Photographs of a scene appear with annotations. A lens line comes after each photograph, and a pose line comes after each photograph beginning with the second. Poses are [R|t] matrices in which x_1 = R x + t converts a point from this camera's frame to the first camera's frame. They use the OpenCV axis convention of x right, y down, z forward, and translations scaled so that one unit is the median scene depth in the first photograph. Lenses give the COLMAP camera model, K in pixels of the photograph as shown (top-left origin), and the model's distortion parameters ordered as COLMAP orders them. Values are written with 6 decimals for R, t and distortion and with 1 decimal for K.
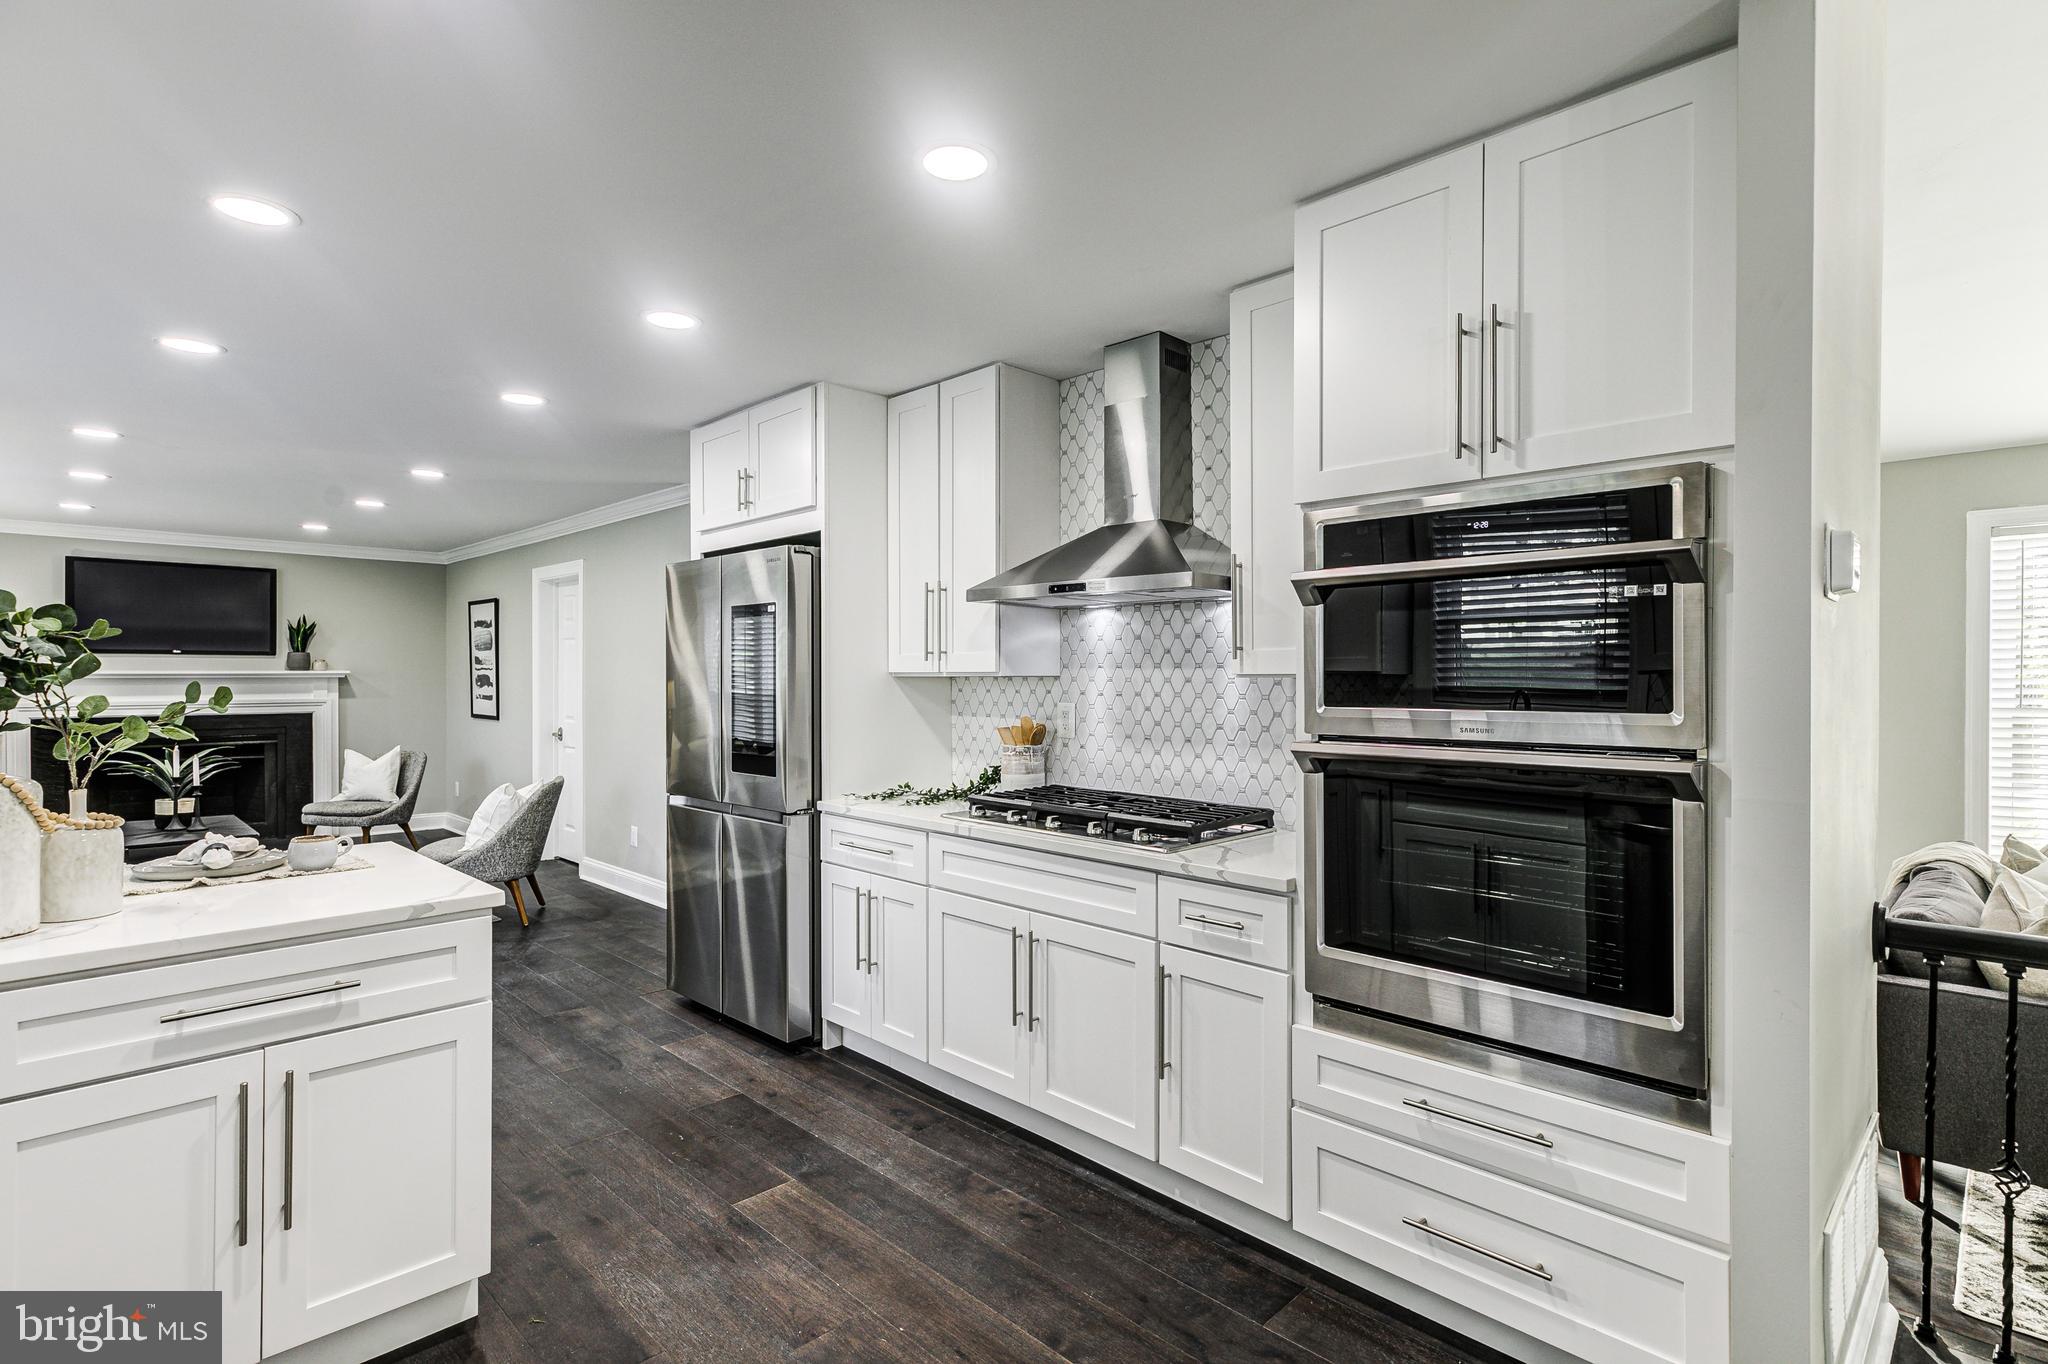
lens RADIAL K [[1008.5, 0, 1027.3], [0, 1008.5, 679.4], [0, 0, 1]] dist [0.009993, 0.000844]
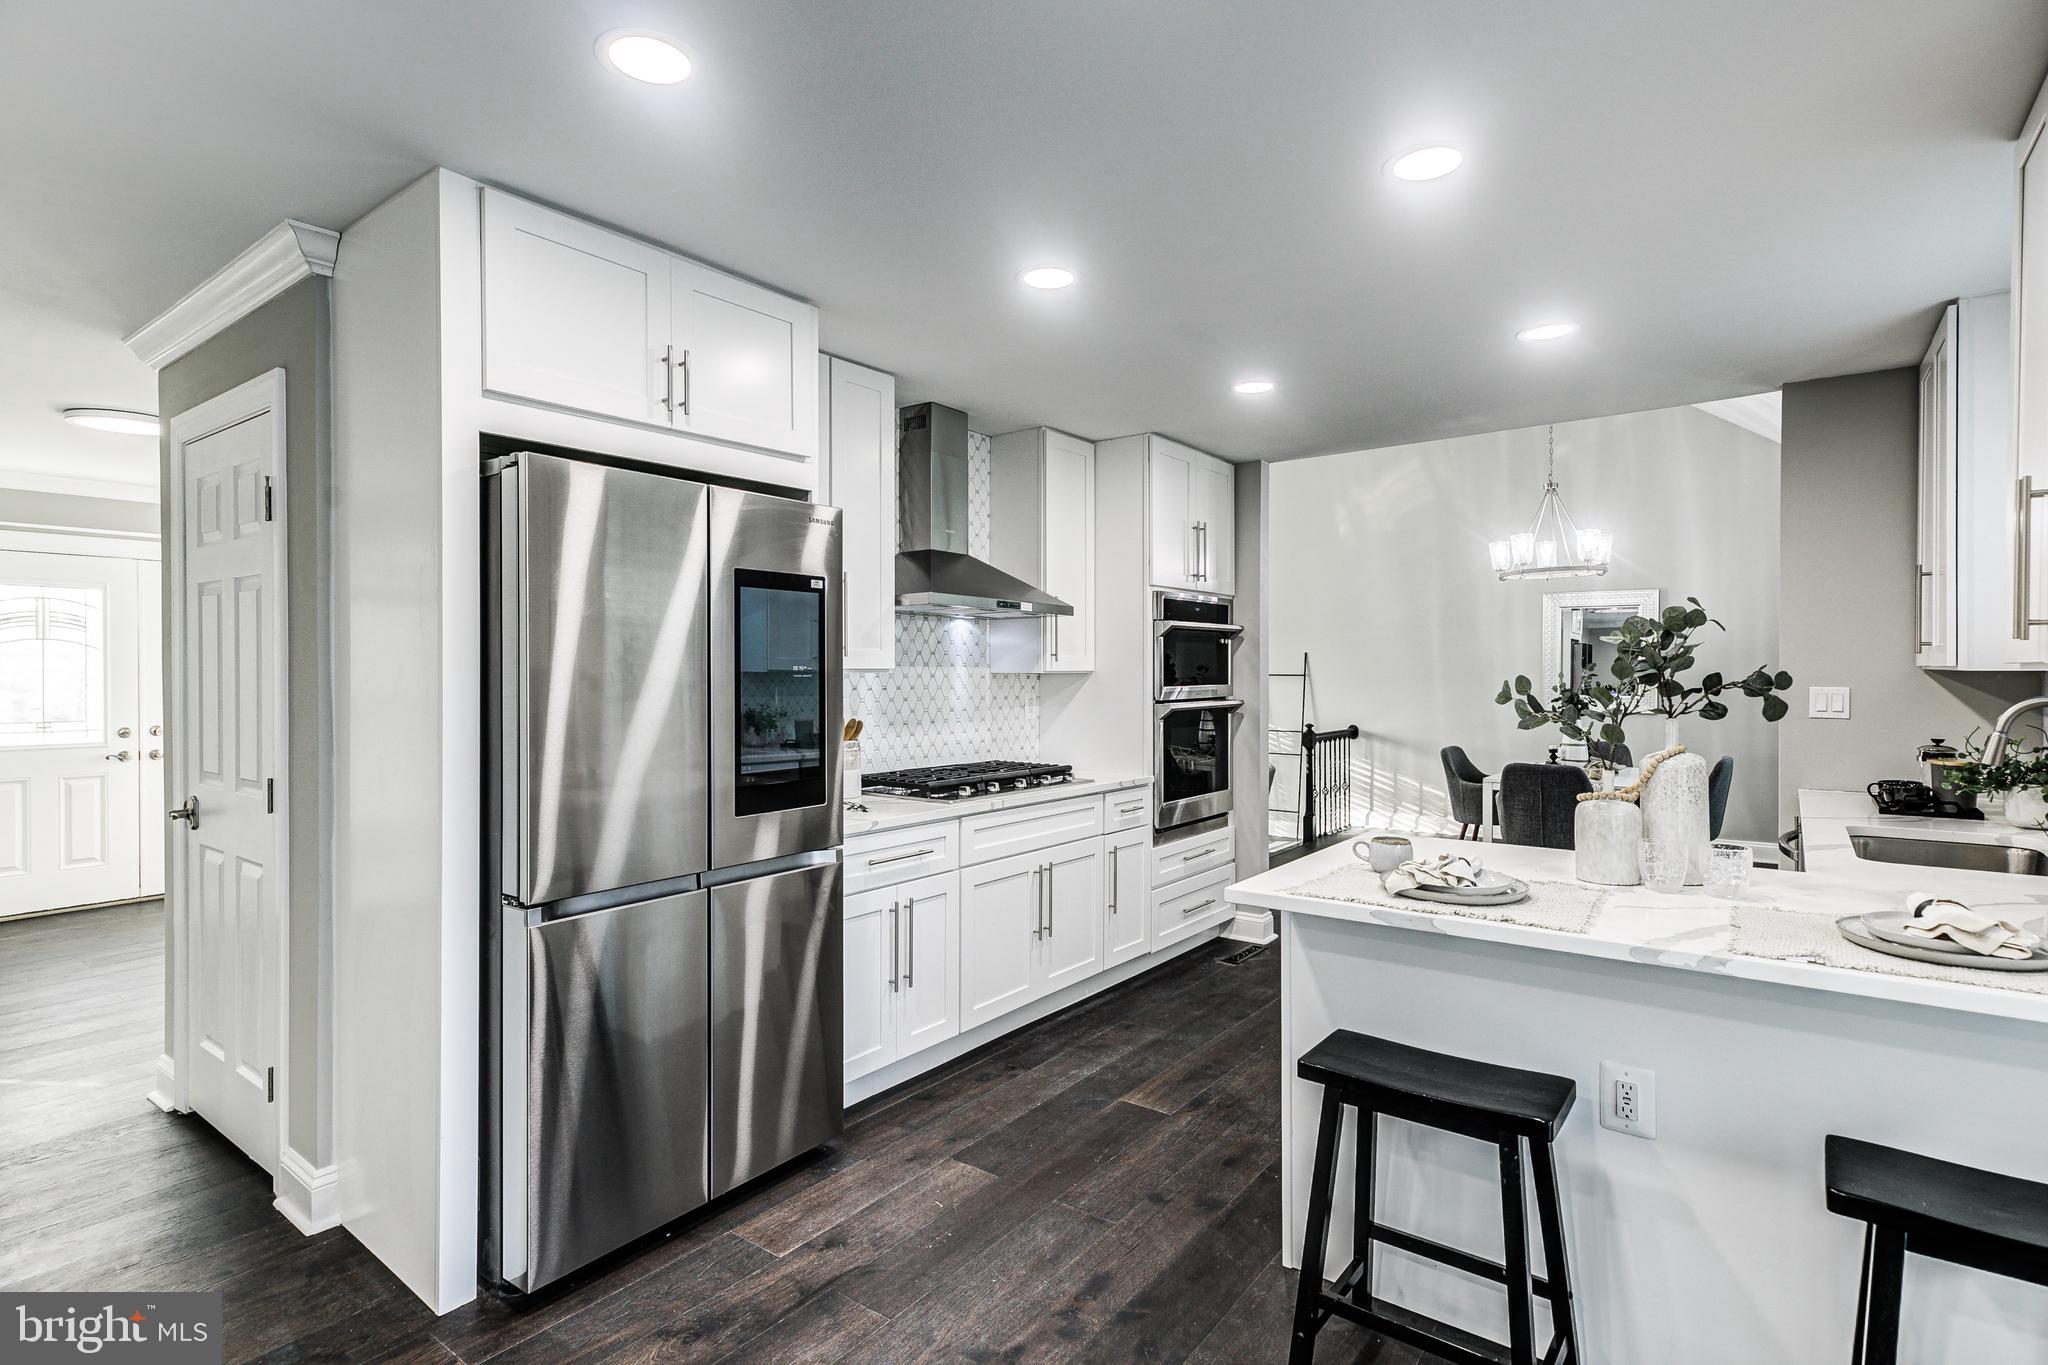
lens RADIAL K [[1008.5, 0, 1035.5], [0, 1008.5, 685.5], [0, 0, 1]] dist [0.009993, 0.000844]
pose [[-0.149371, -0.013544, 0.988689, -1.211563], [0.006163, 0.999874, 0.014628, -0.005040], [-0.988762, 0.008279, -0.149268, 1.119282]]
